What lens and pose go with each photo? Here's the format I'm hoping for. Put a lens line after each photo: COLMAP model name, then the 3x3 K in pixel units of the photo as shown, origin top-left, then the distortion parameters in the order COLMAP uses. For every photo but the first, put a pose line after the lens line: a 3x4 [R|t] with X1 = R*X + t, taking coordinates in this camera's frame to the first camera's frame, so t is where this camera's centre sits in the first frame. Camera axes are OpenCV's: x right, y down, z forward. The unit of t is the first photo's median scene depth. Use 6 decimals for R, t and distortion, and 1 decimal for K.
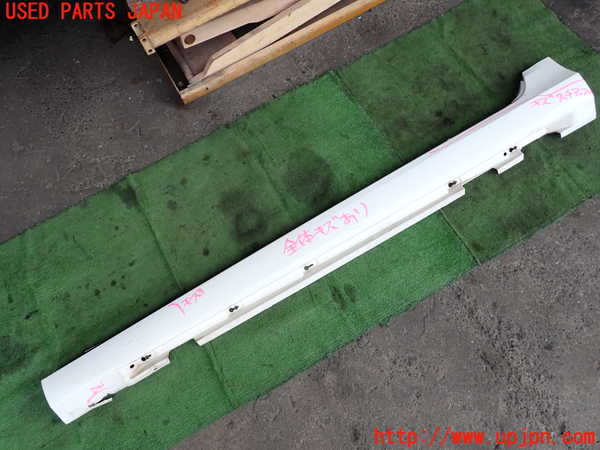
lens RADIAL K [[458.6, 0, 302.1], [0, 458.6, 223.1], [0, 0, 1]] dist [0.001318, -0.012933]
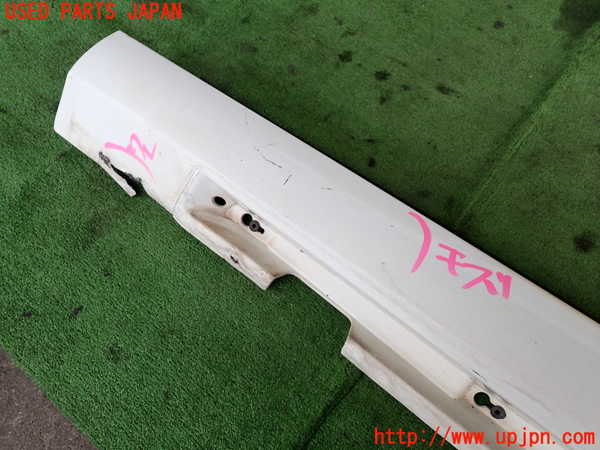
lens RADIAL K [[458.6, 0, 299.9], [0, 458.6, 224.6], [0, 0, 1]] dist [0.001318, -0.012933]
pose [[0.378017, 0.878378, -0.292499, -0.191789], [-0.871903, 0.444000, 0.206518, 0.162666], [0.311270, 0.176964, 0.933700, 0.588189]]
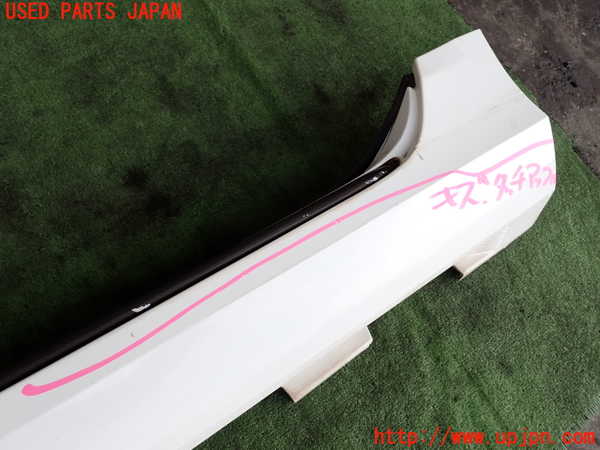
lens RADIAL K [[458.6, 0, 297.9], [0, 458.6, 226.3], [0, 0, 1]] dist [0.001318, -0.012933]
pose [[0.936288, 0.055048, 0.346893, 0.312563], [-0.045314, 0.998320, -0.036114, -0.210453], [-0.348298, 0.018094, 0.937209, 0.699676]]
